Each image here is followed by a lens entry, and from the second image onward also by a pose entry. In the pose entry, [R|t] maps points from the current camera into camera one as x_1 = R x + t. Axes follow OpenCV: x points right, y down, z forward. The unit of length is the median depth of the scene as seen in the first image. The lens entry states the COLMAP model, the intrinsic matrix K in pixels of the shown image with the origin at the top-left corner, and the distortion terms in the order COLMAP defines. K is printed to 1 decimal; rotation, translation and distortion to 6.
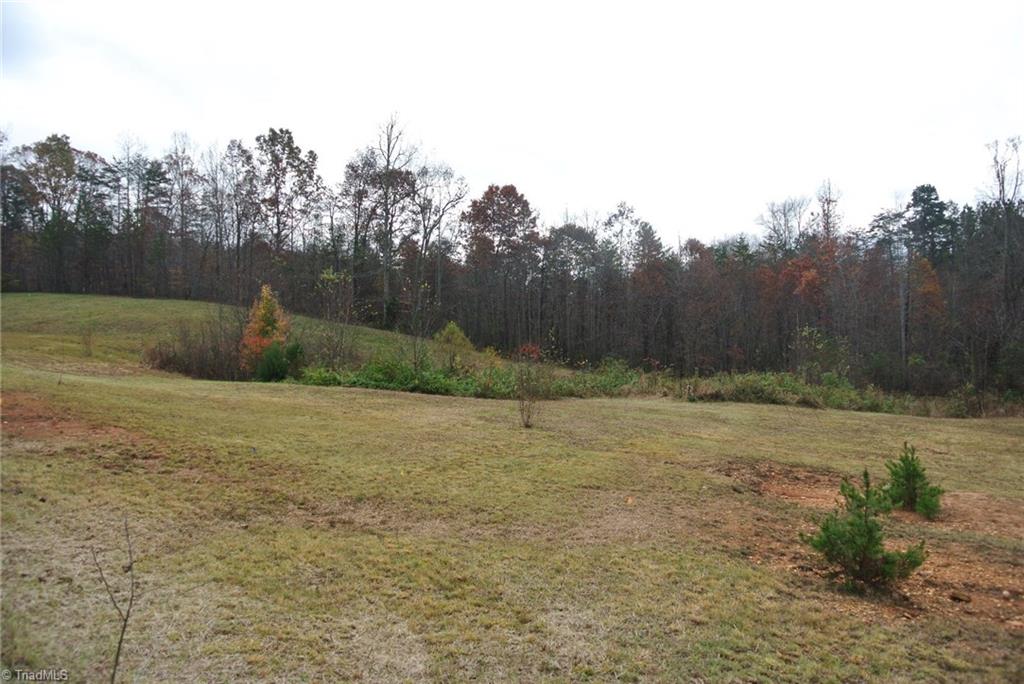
lens RADIAL K [[794.9, 0, 522.1], [0, 794.9, 339.8], [0, 0, 1]] dist [-0.074405, 0.027258]
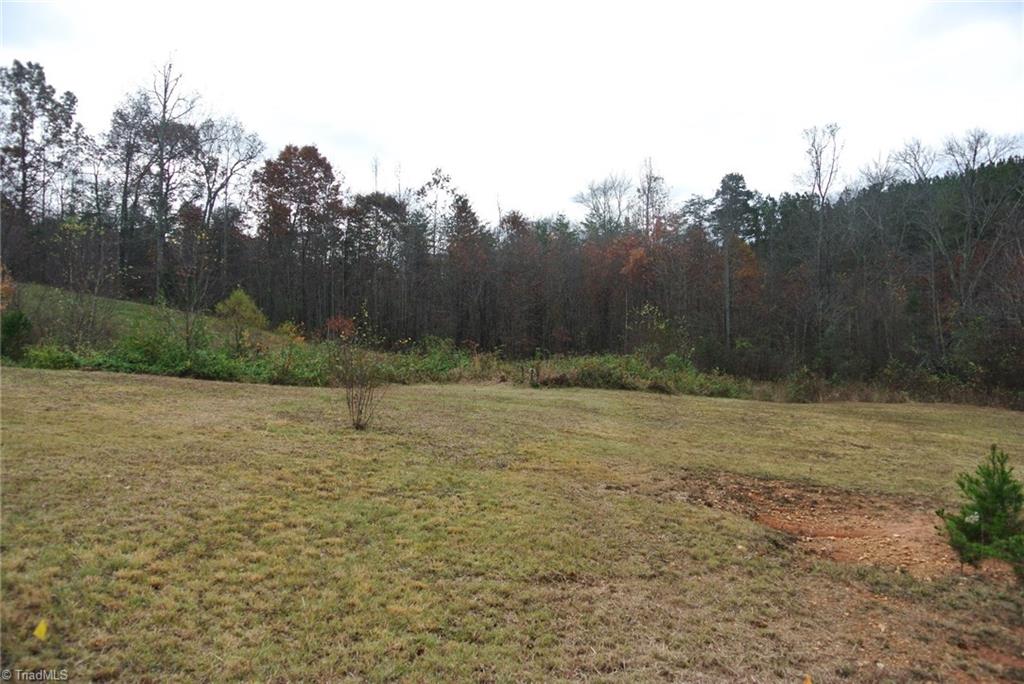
lens RADIAL K [[794.9, 0, 527.1], [0, 794.9, 329.2], [0, 0, 1]] dist [-0.074405, 0.027258]
pose [[0.966132, 0.009380, 0.257879, -0.006431], [-0.010076, 0.999948, 0.001380, 0.006632], [-0.257853, -0.003931, 0.966176, 0.083049]]
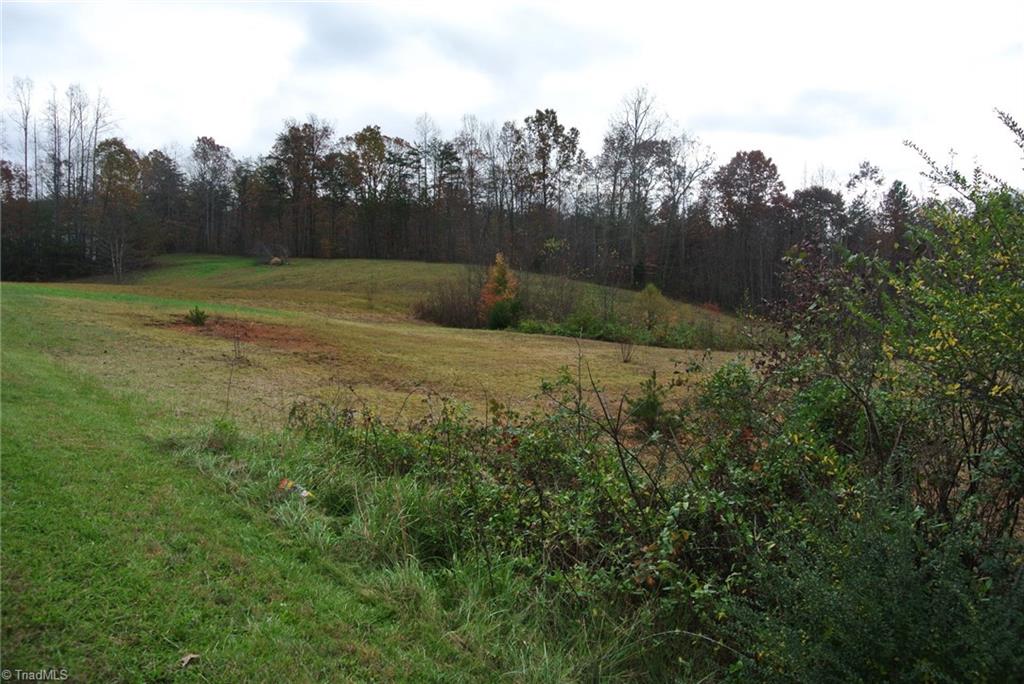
lens RADIAL K [[794.9, 0, 515.9], [0, 794.9, 339.1], [0, 0, 1]] dist [-0.074405, 0.027258]
pose [[0.928855, 0.025623, -0.369558, 0.078097], [-0.008090, 0.998770, 0.048916, 0.002164], [0.370356, -0.042446, 0.927919, -0.072336]]
